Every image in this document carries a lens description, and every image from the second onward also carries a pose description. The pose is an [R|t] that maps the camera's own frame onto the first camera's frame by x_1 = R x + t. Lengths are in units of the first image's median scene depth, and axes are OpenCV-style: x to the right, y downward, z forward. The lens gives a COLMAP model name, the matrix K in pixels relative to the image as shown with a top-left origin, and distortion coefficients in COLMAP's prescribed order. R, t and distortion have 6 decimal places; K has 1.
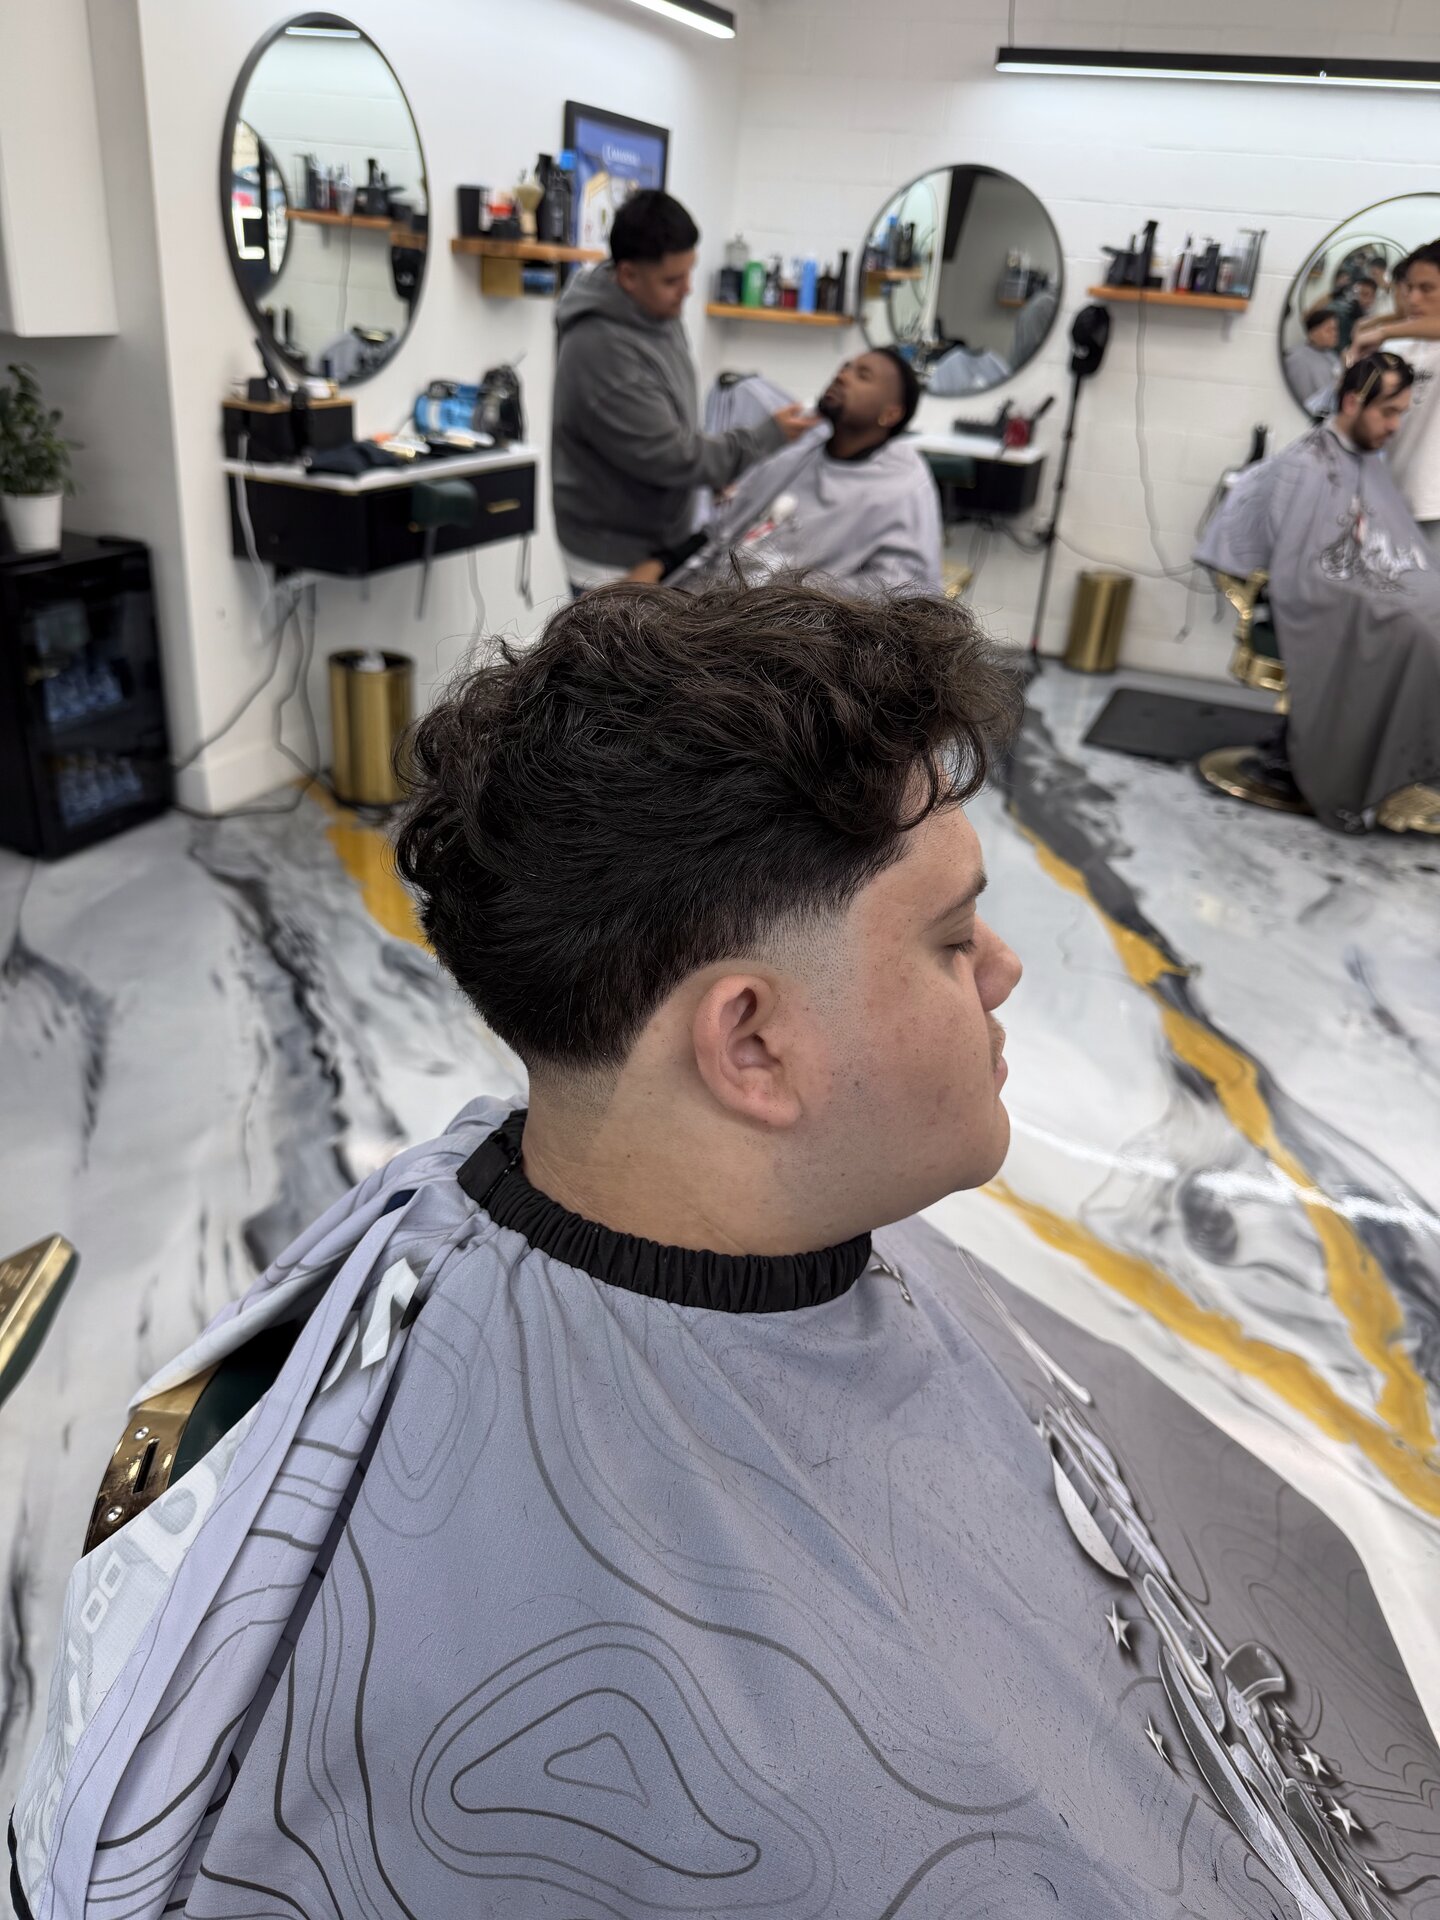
lens RADIAL K [[1363.2, 0, 722.1], [0, 1363.2, 984.1], [0, 0, 1]] dist [0.004127, -0.028656]
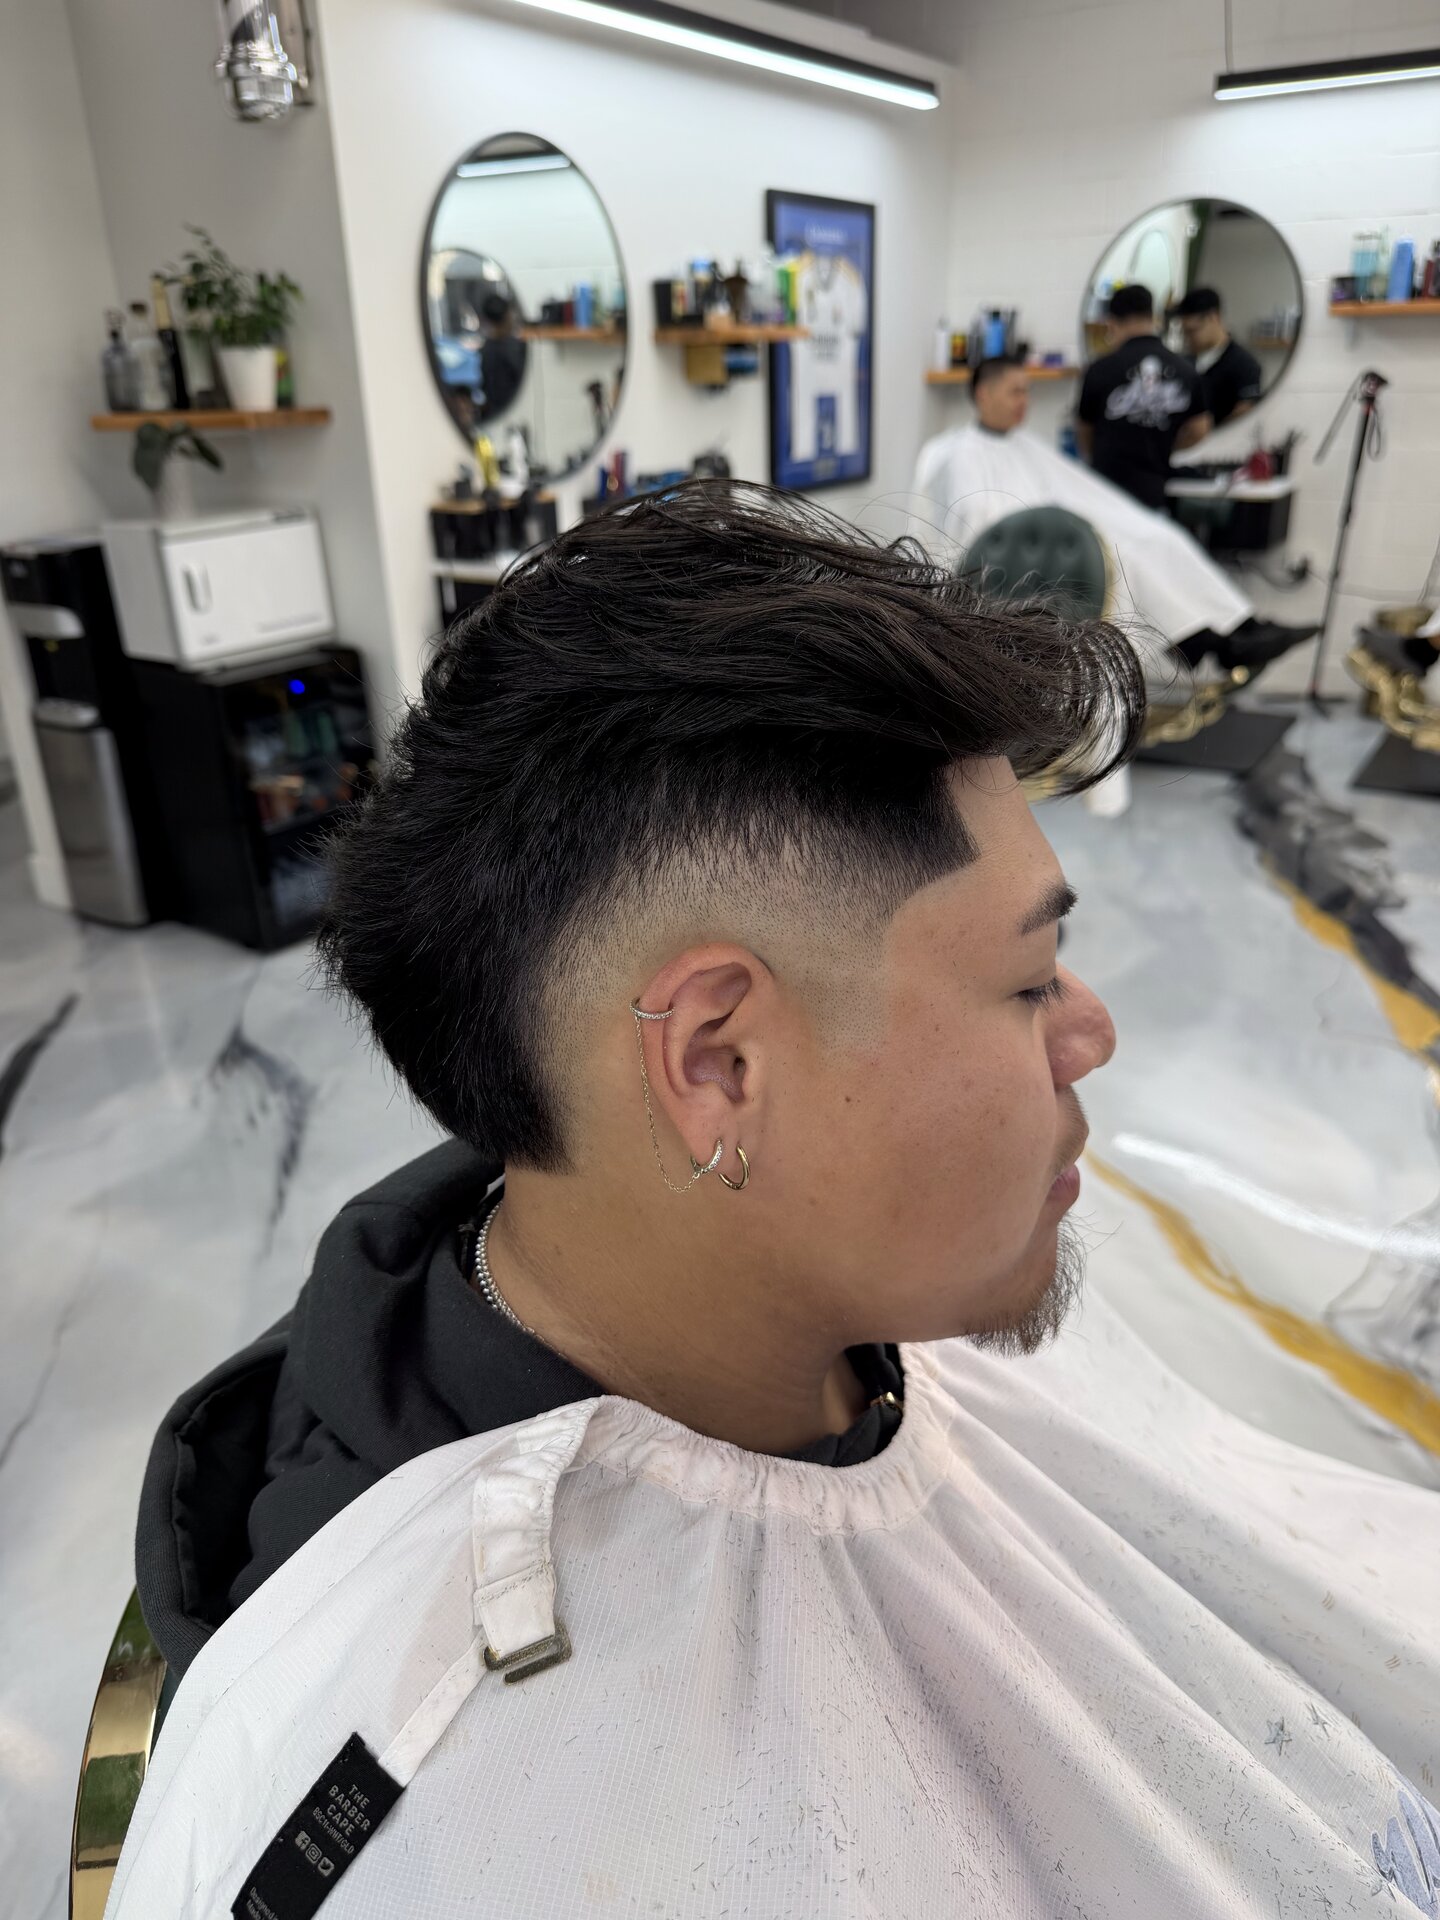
lens RADIAL K [[1392.3, 0, 719.2], [0, 1392.3, 962.4], [0, 0, 1]] dist [-0.001697, -0.019009]
pose [[0.980839, -0.034124, -0.191807, 0.047265], [0.019847, 0.996920, -0.075867, 0.003192], [0.193805, 0.070606, 0.978496, 0.033375]]
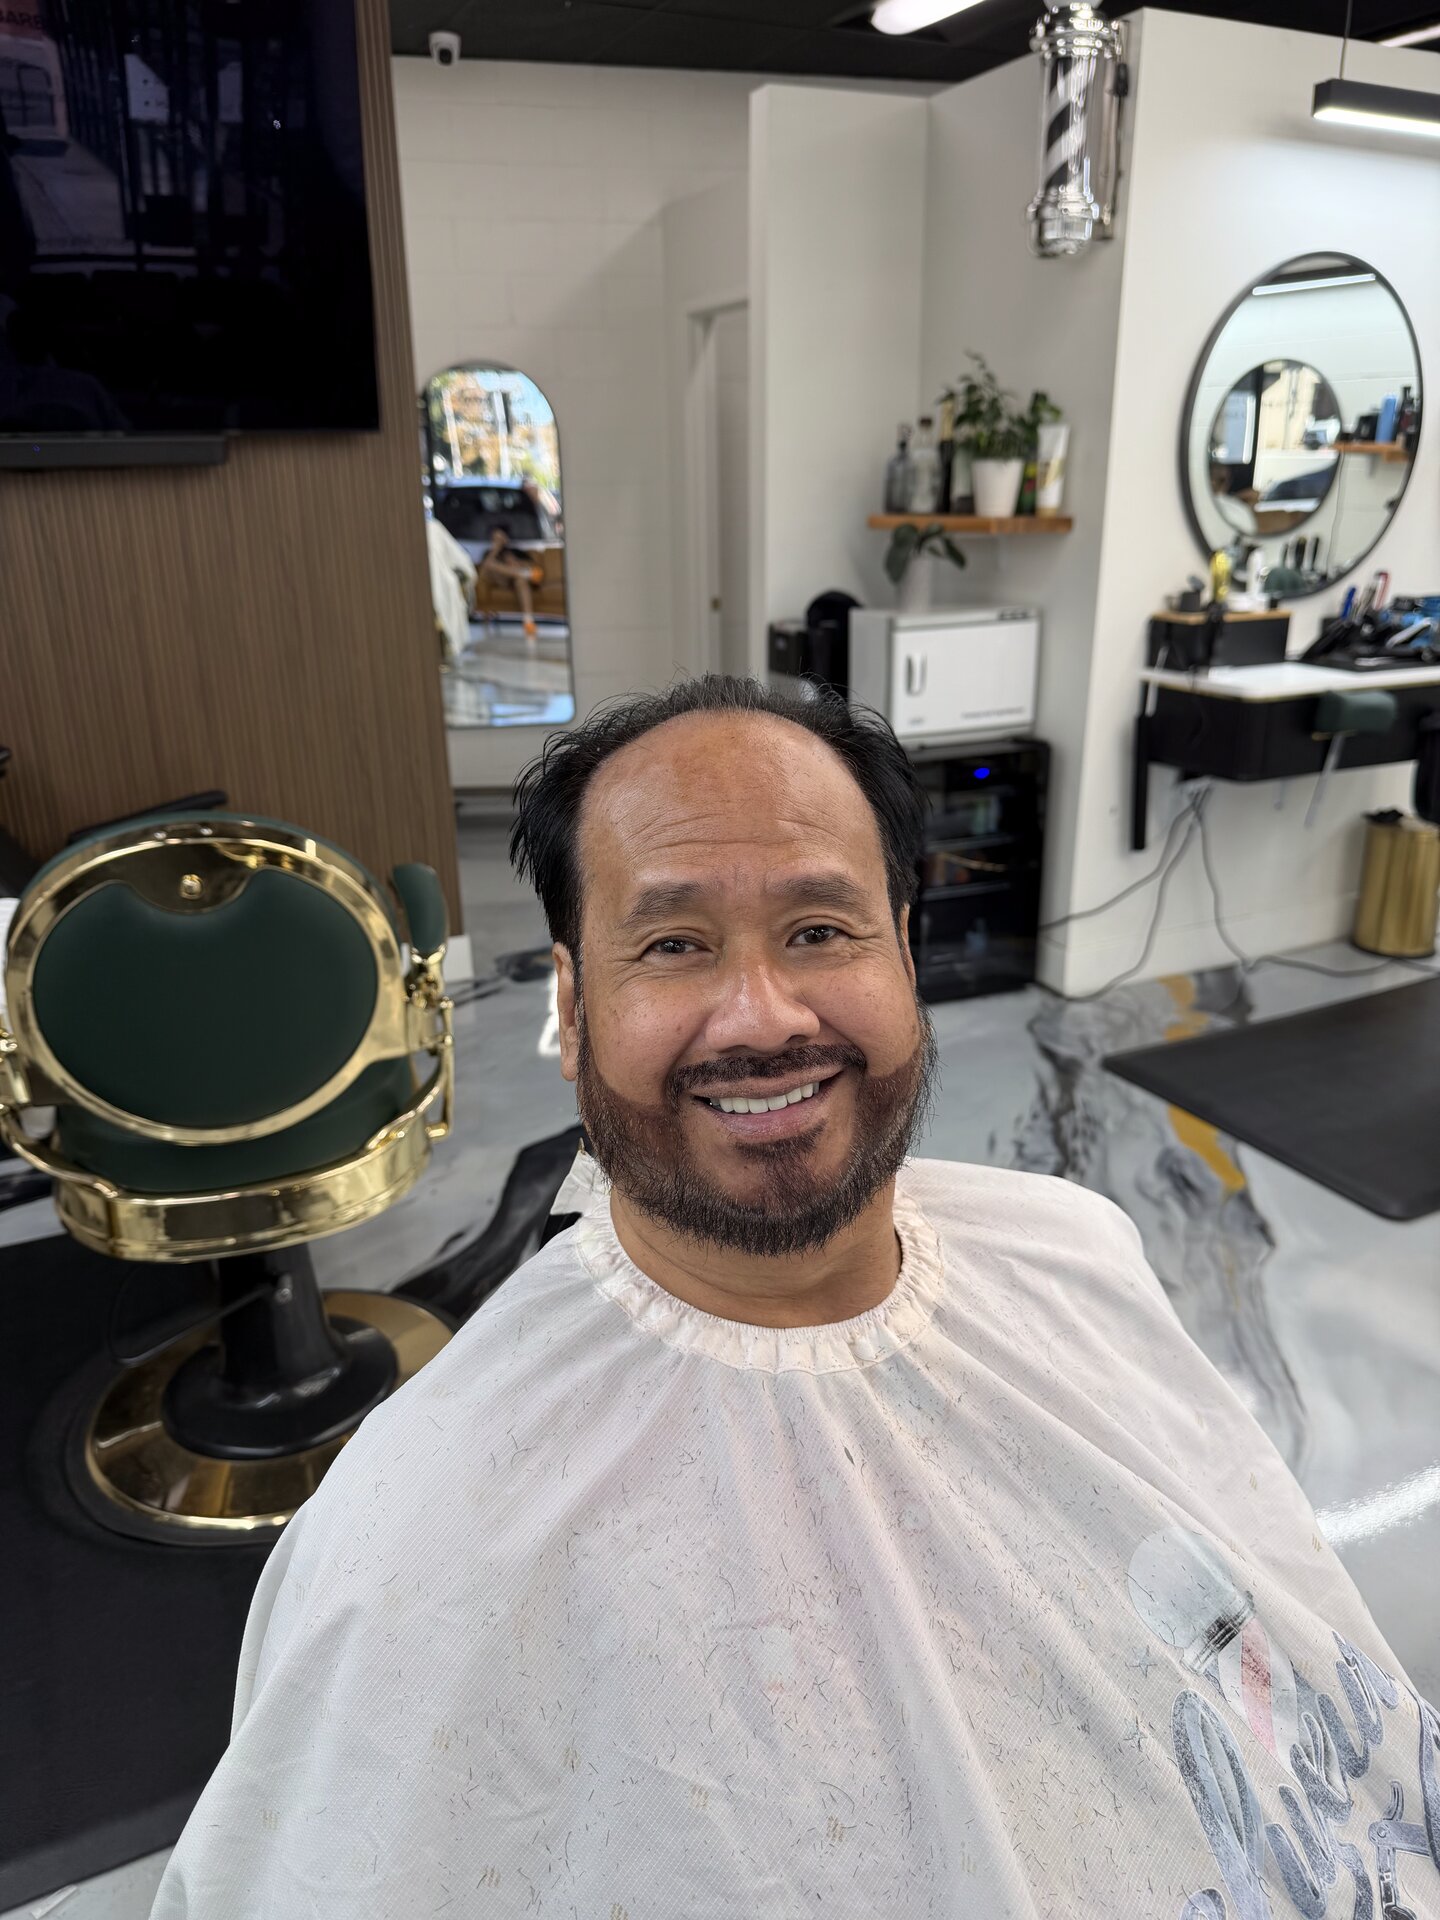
lens RADIAL K [[1392.3, 0, 720.0], [0, 1392.3, 966.2], [0, 0, 1]] dist [-0.001697, -0.019009]
pose [[0.747890, 0.138386, -0.649238, 0.140045], [-0.245714, 0.966272, -0.077089, 0.000568], [0.616673, 0.217181, 0.756668, 0.040164]]
